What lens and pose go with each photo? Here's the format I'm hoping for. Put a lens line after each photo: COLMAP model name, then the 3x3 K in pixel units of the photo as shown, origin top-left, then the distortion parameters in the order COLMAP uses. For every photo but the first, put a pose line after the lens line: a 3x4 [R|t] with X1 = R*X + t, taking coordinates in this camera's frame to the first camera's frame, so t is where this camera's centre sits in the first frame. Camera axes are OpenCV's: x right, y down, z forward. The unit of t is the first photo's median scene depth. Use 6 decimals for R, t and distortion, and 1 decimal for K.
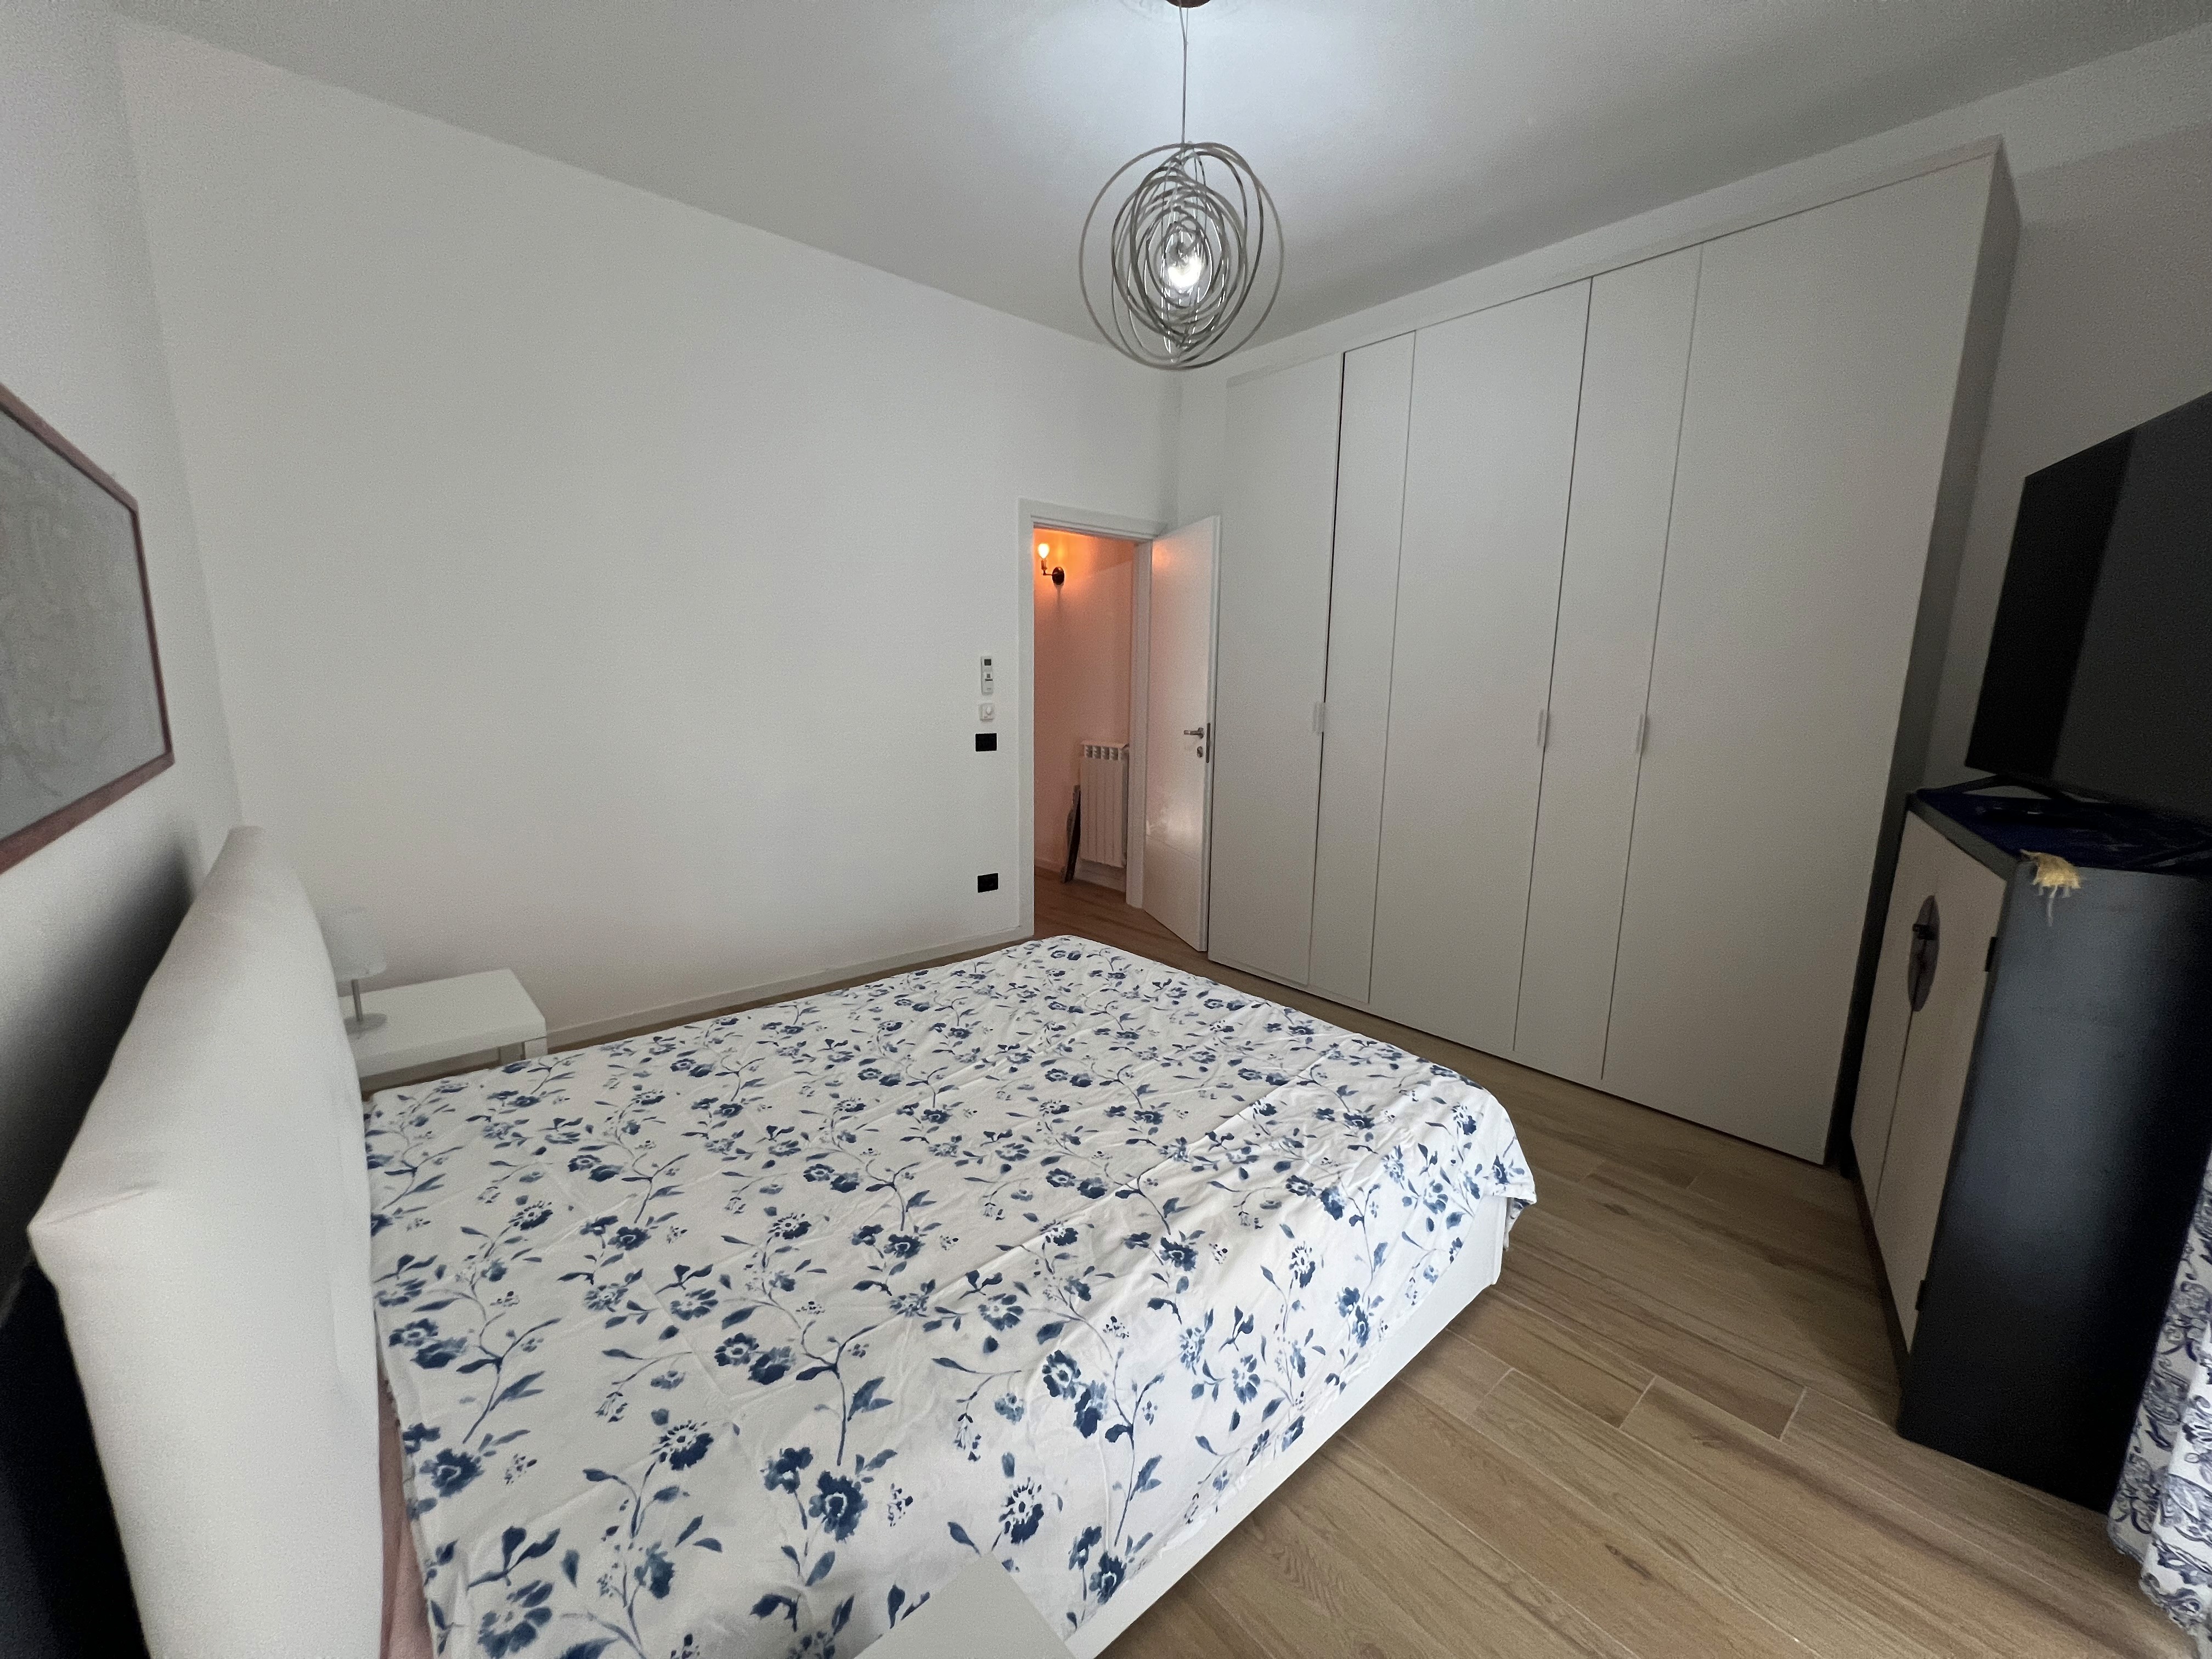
lens RADIAL K [[884.1, 0, 1106.0], [0, 884.1, 829.5], [0, 0, 1]] dist [0.000335, 0.000078]
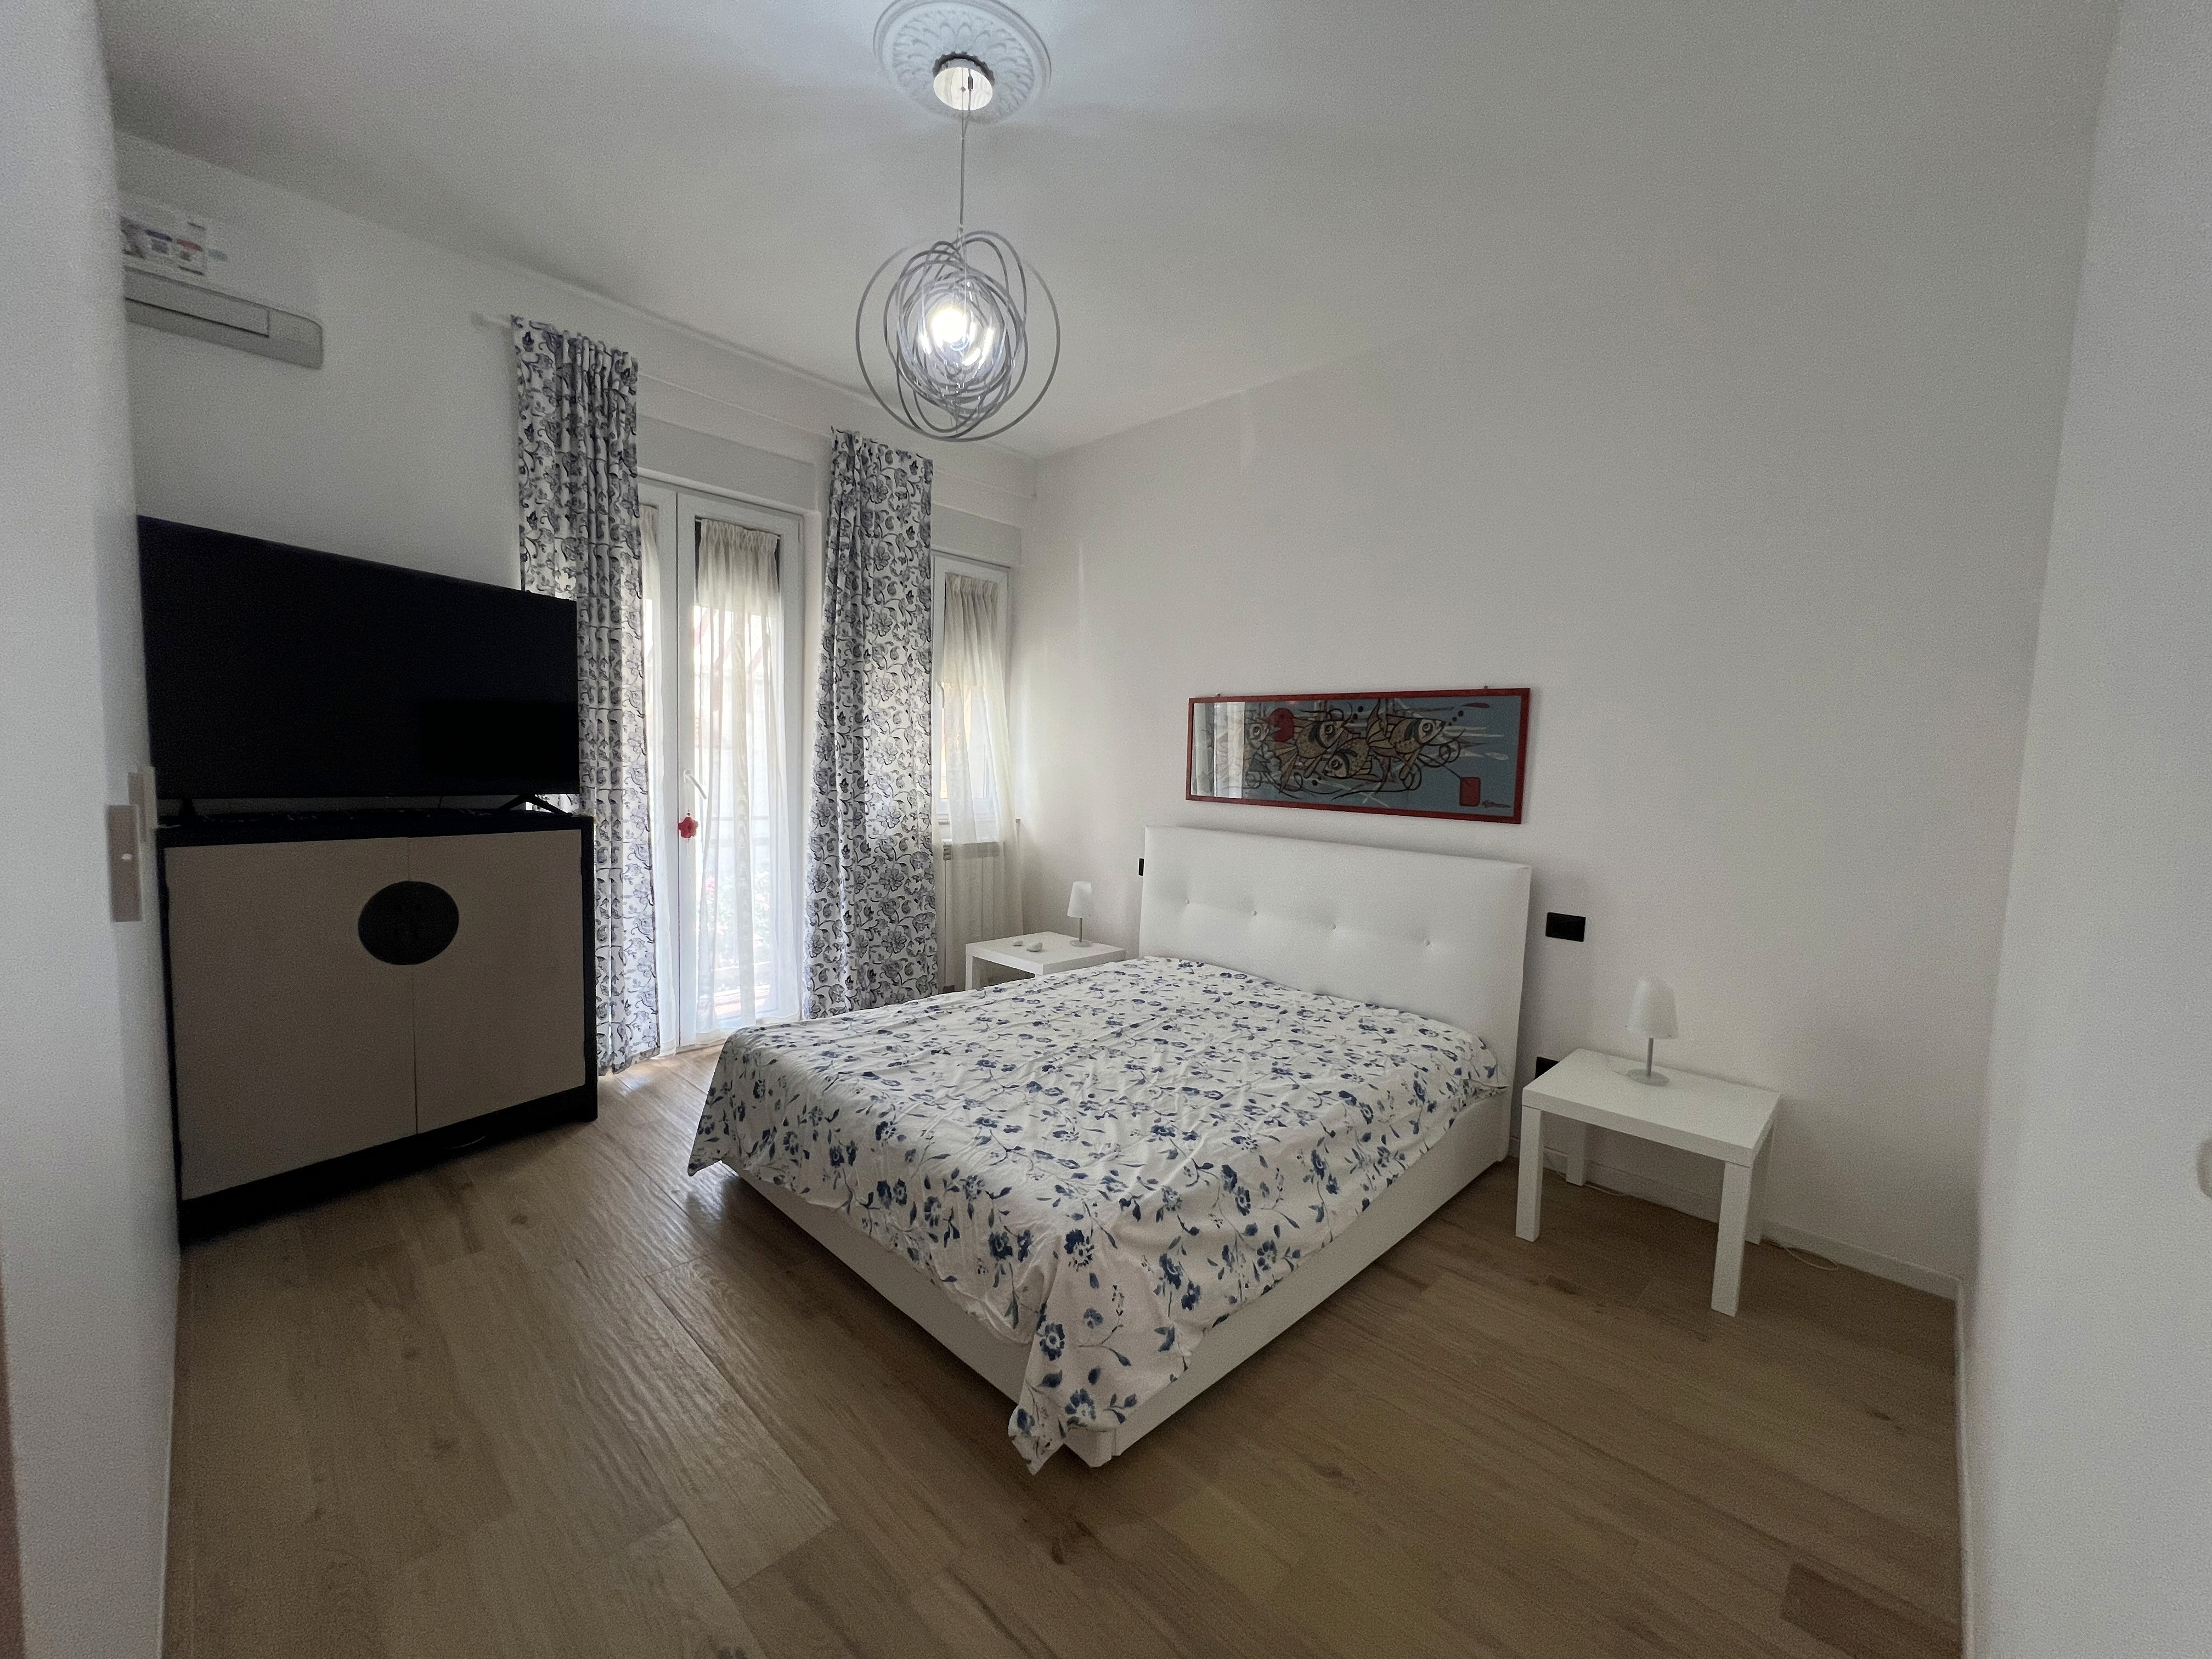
lens RADIAL K [[884.1, 0, 1106.0], [0, 884.1, 829.5], [0, 0, 1]] dist [0.000335, 0.000078]
pose [[-0.995577, -0.044286, -0.082862, -0.019668], [-0.063549, 0.967003, 0.246712, -0.342528], [0.069201, 0.250887, -0.965540, 1.995175]]
